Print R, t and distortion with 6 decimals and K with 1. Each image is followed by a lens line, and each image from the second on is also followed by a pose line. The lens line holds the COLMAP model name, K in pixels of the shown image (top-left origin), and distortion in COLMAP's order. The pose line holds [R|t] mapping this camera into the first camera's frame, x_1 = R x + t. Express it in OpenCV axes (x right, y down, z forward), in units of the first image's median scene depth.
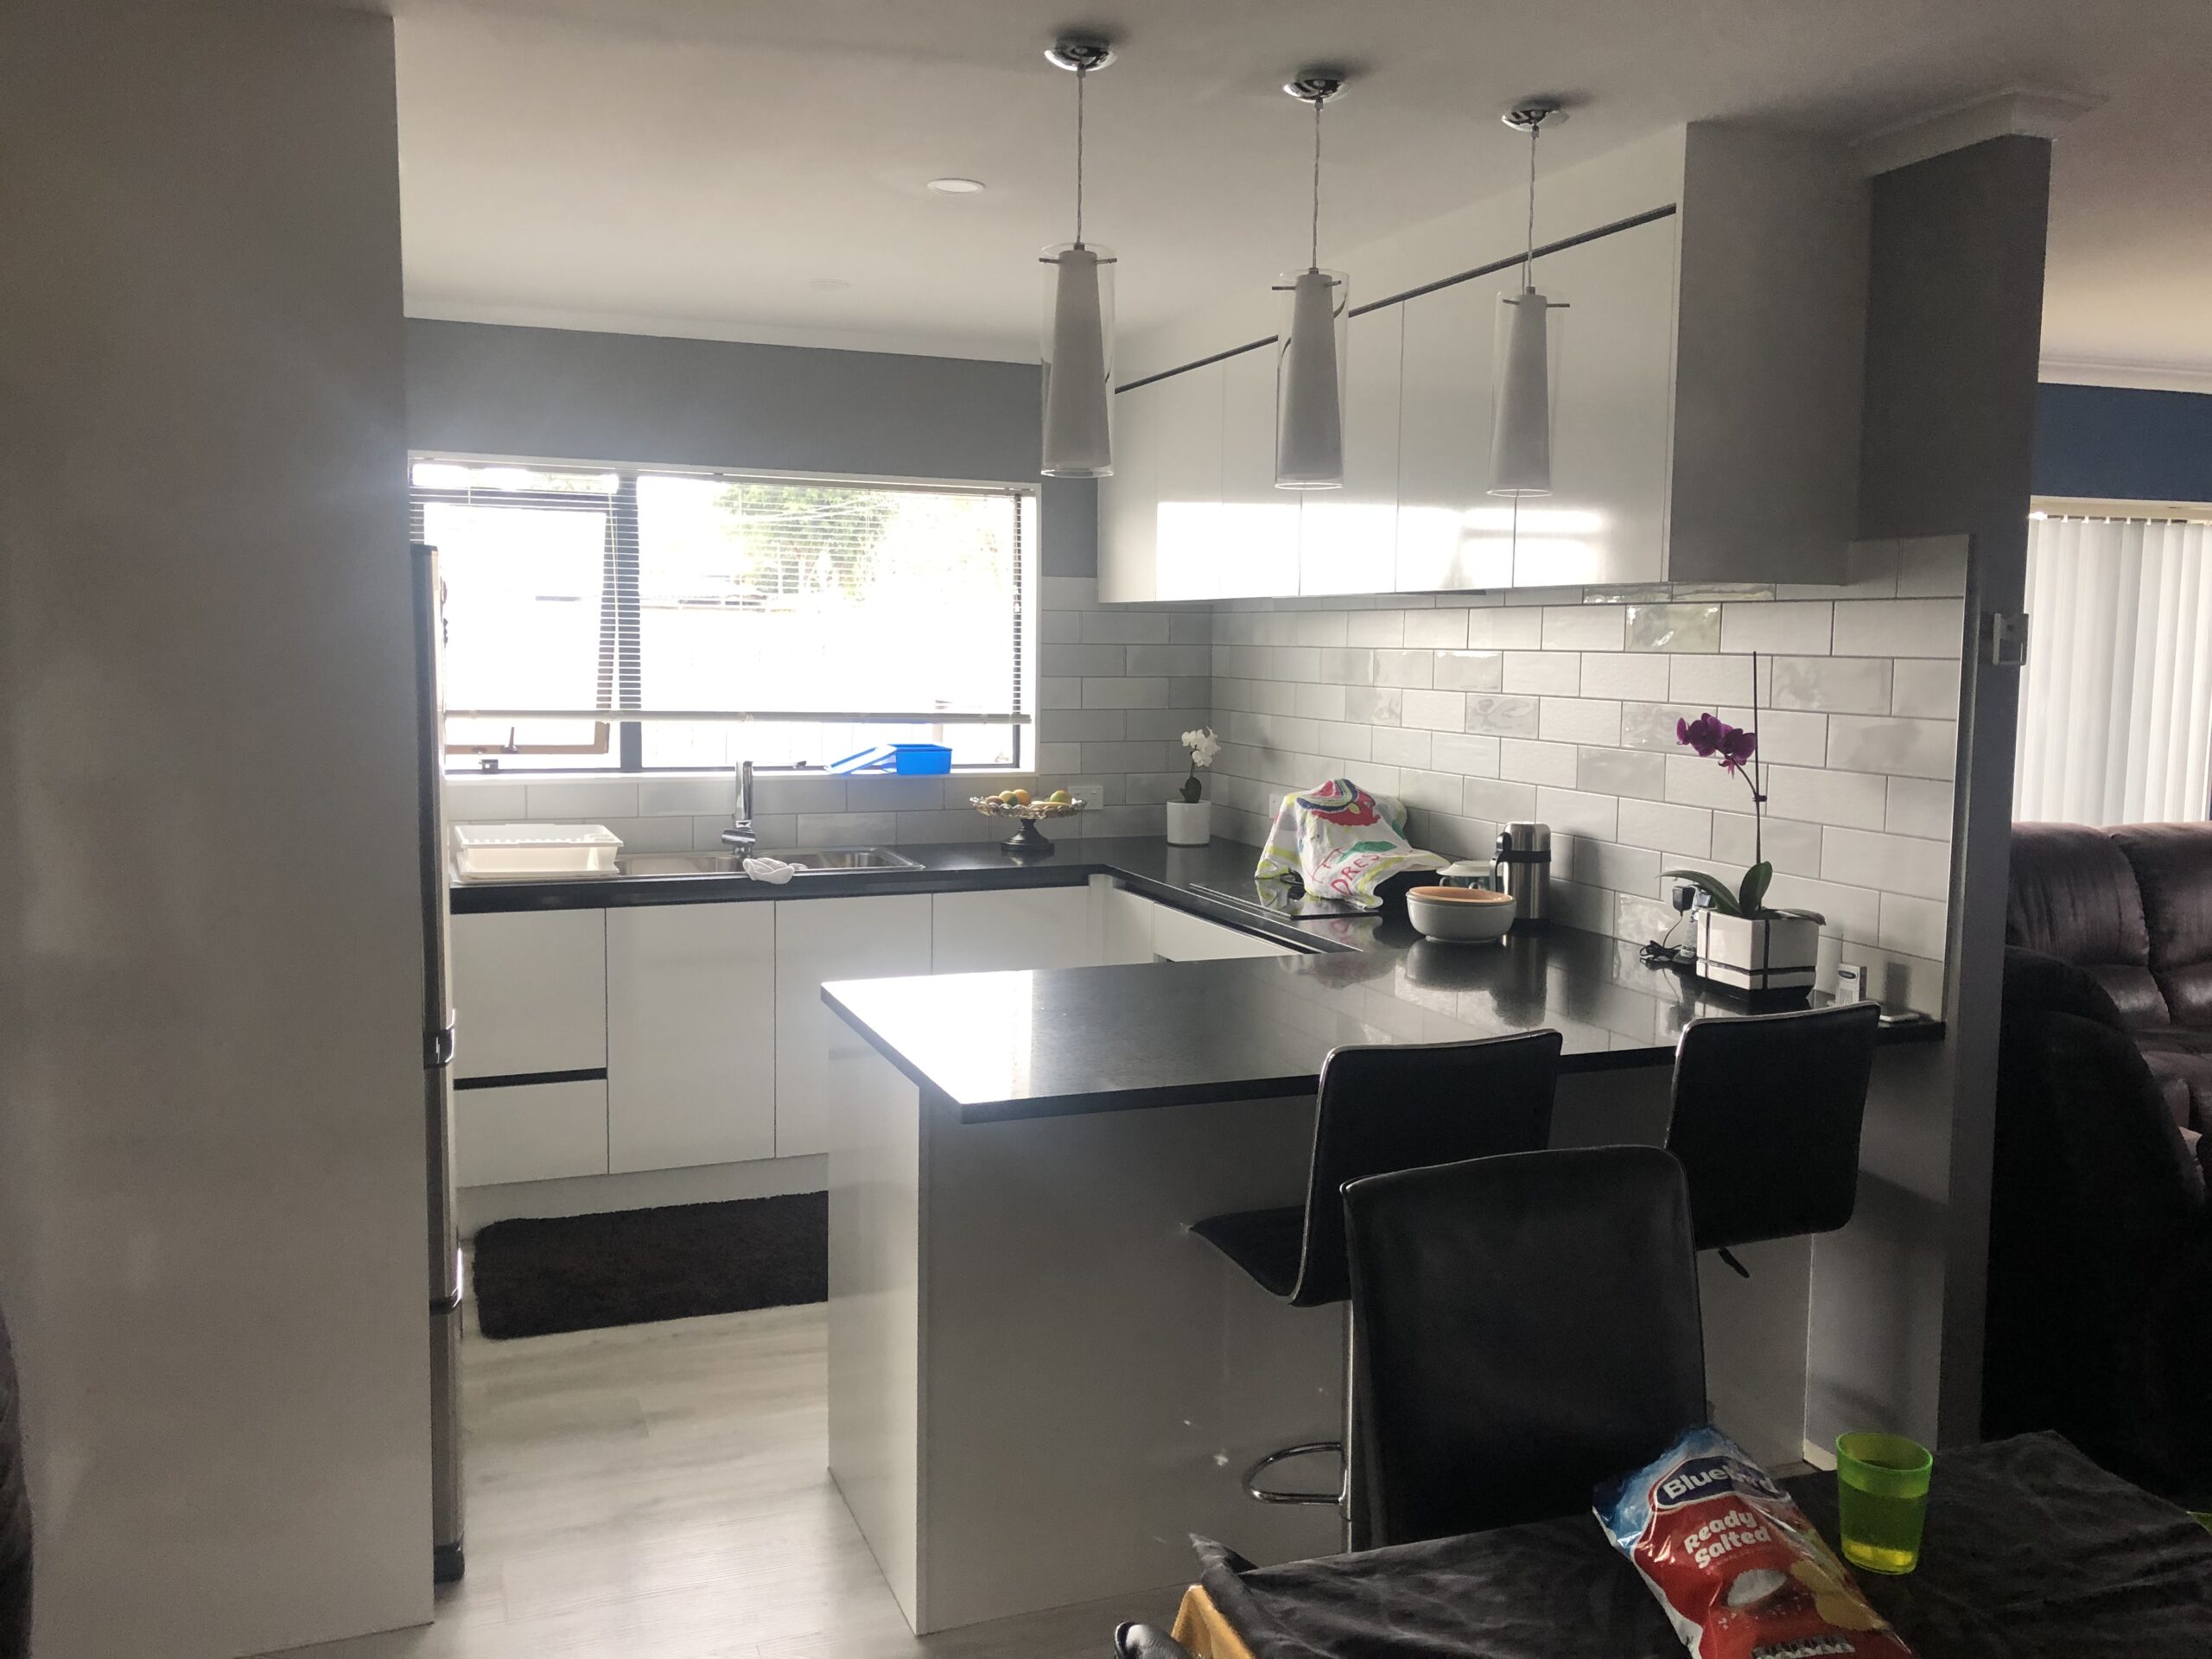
lens RADIAL K [[1830.4, 0, 1118.1], [0, 1830.4, 813.9], [0, 0, 1]] dist [0.051873, -0.063052]
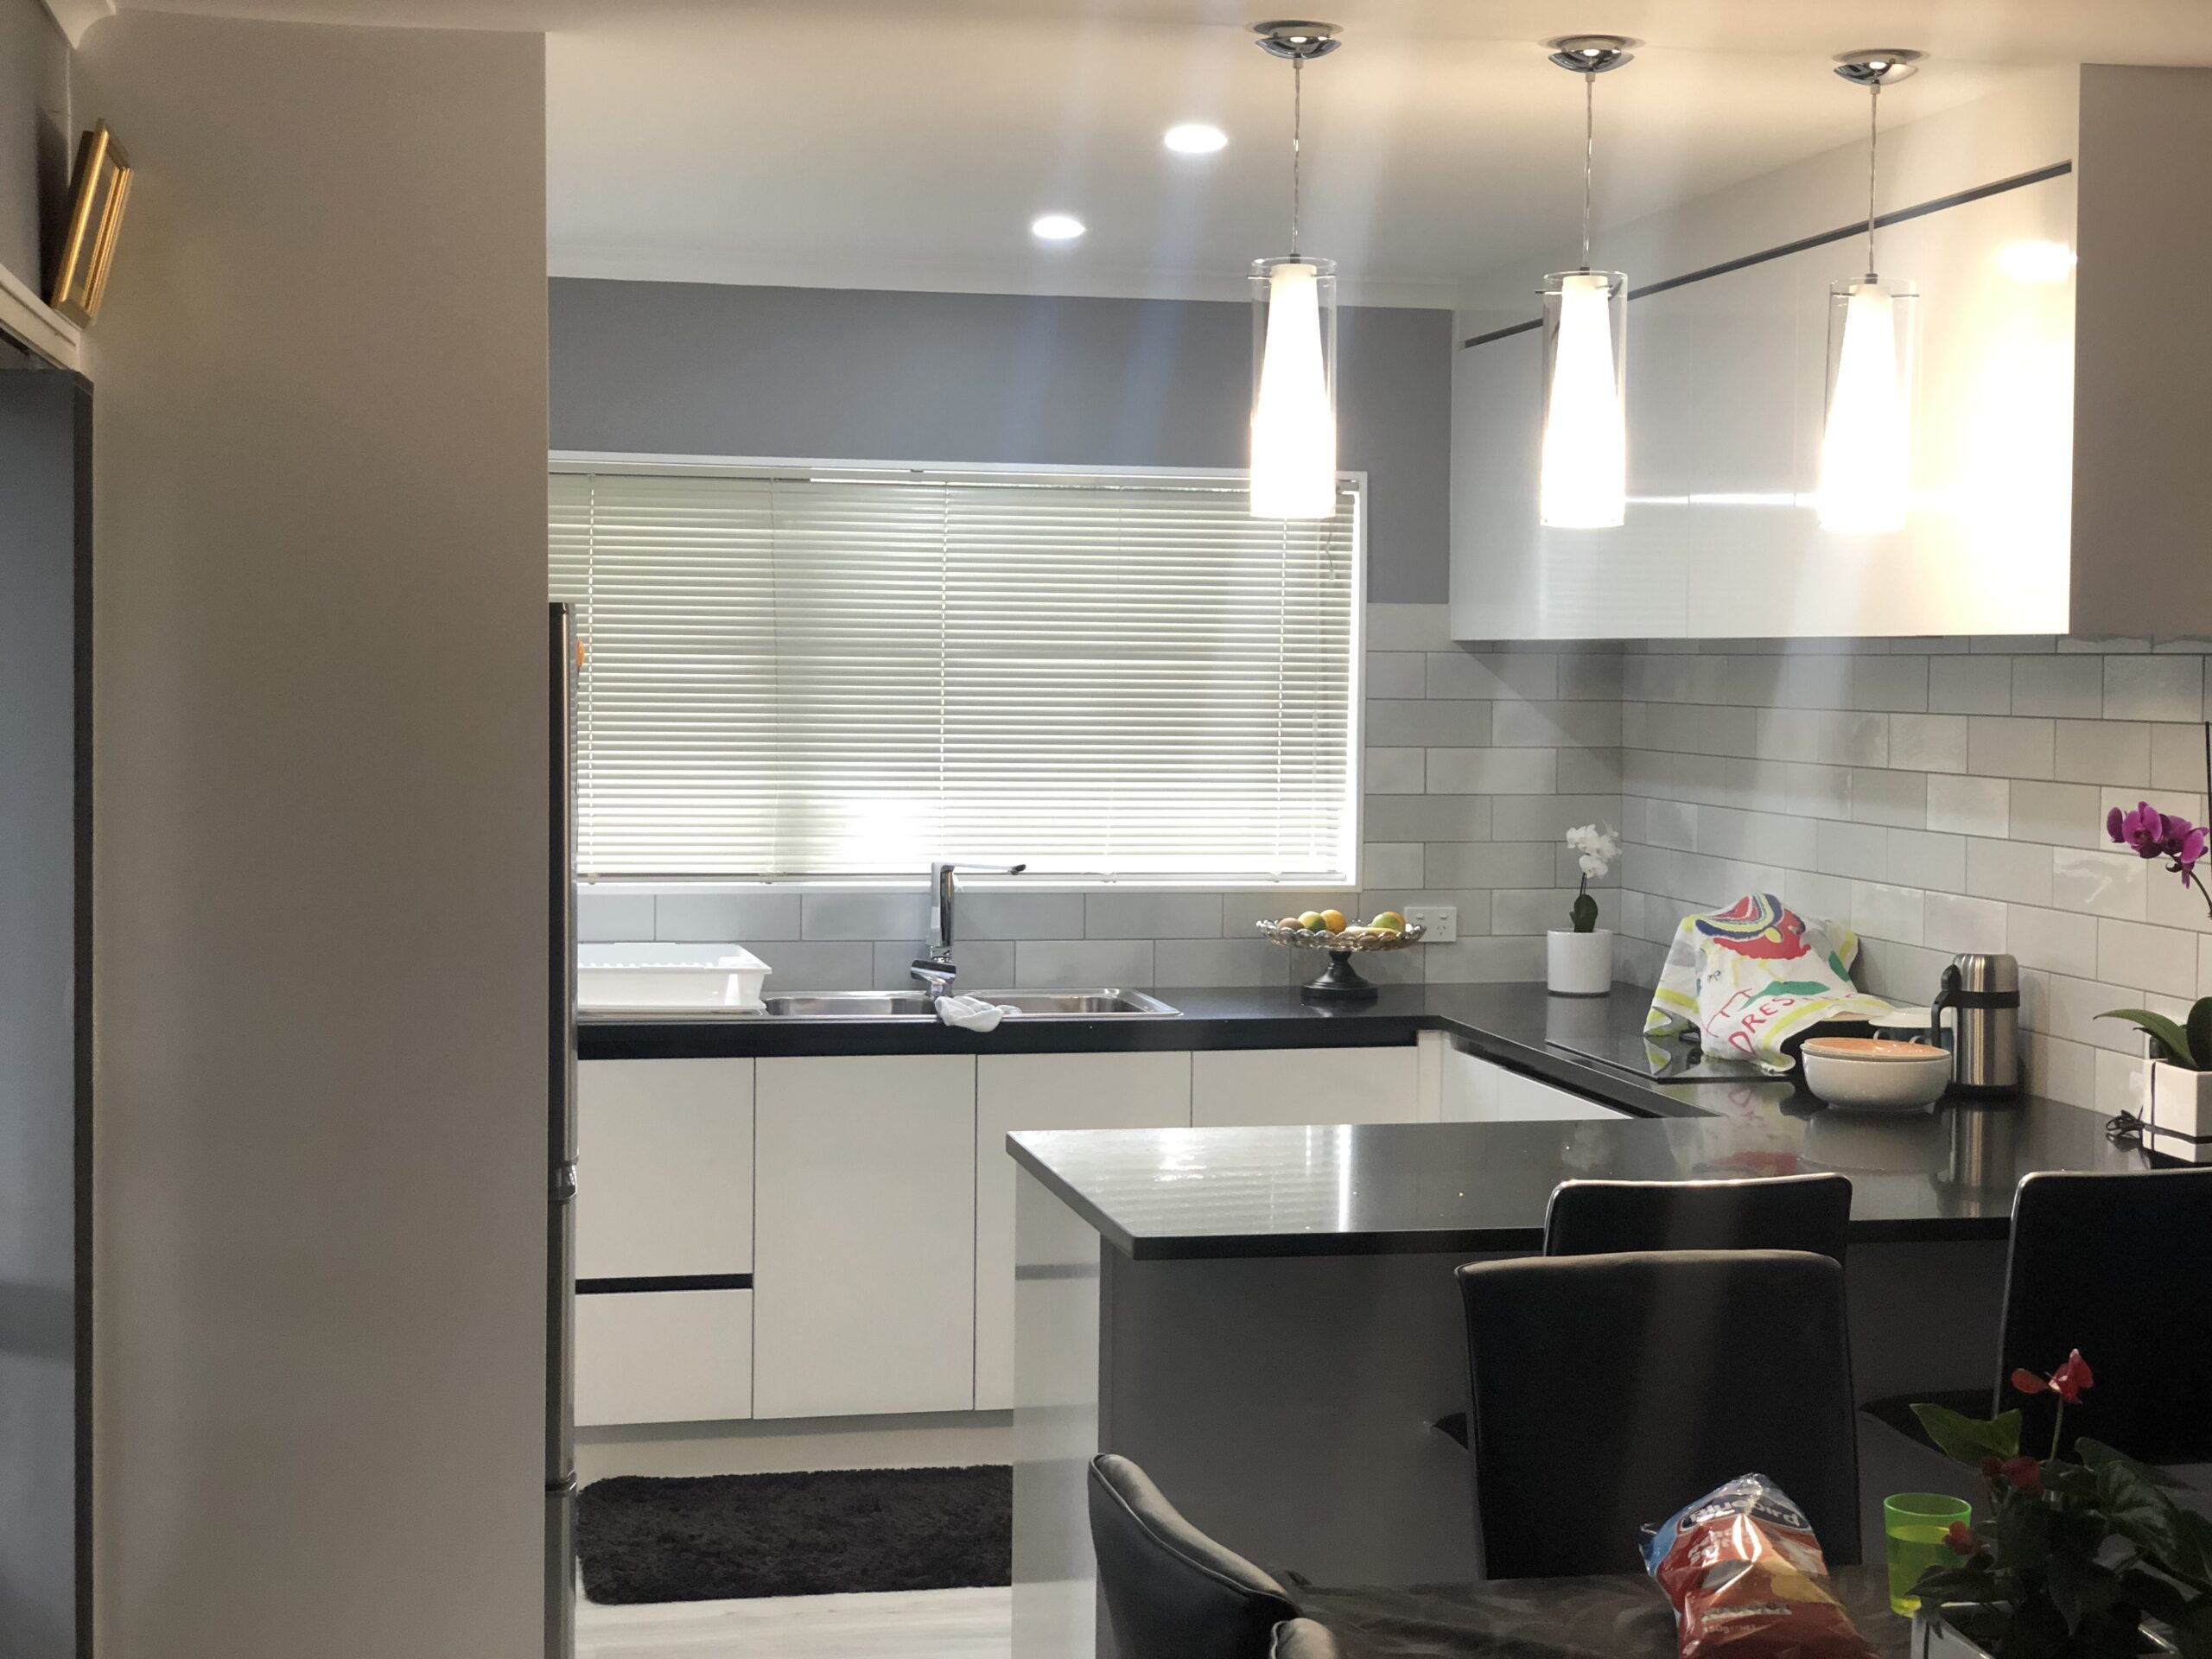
lens RADIAL K [[3390.7, 0, 1115.3], [0, 3390.7, 820.7], [0, 0, 1]] dist [0.074974, 0.000000]
pose [[0.985497, 0.005345, -0.169609, 0.100984], [-0.014049, 0.998642, -0.050162, 0.022389], [0.169111, 0.051818, 0.984234, -0.343839]]
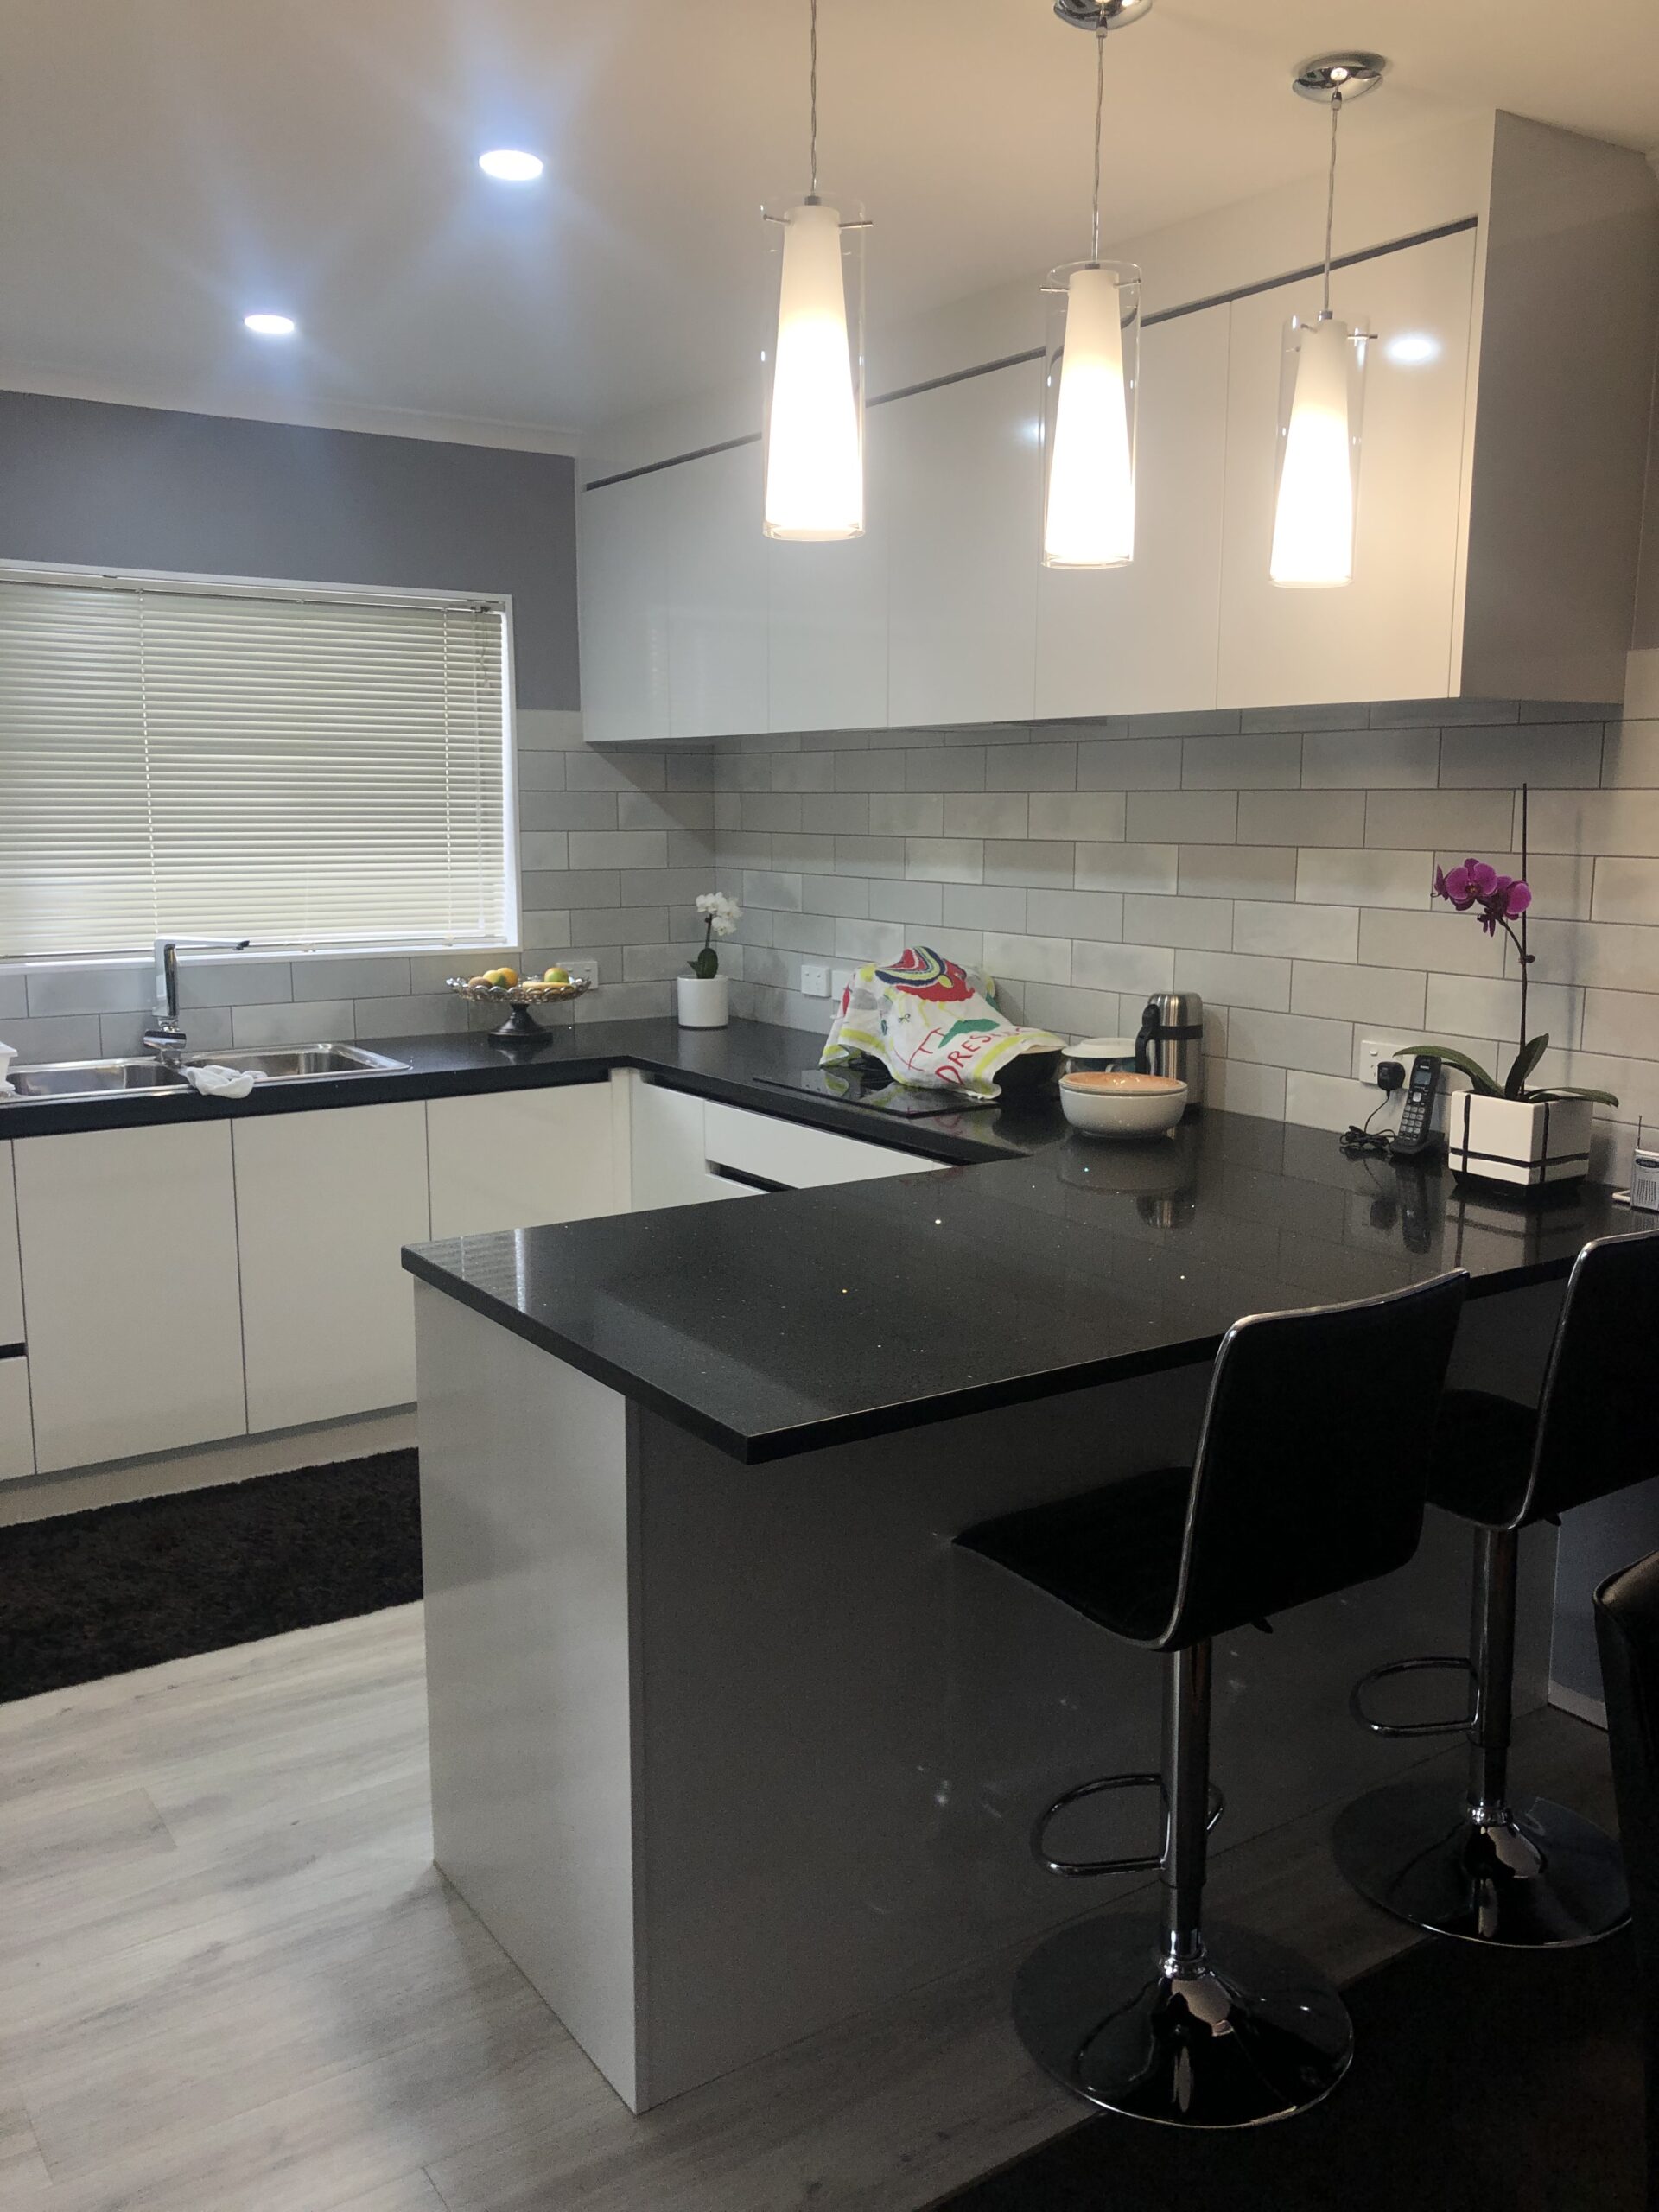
lens RADIAL K [[1830.4, 0, 828.9], [0, 1830.4, 1113.2], [0, 0, 1]] dist [0.051873, -0.063052]
pose [[0.976344, -0.046875, 0.211080, -0.107639], [0.030824, 0.996422, 0.078702, -0.010539], [-0.214013, -0.070333, 0.974295, 0.173669]]
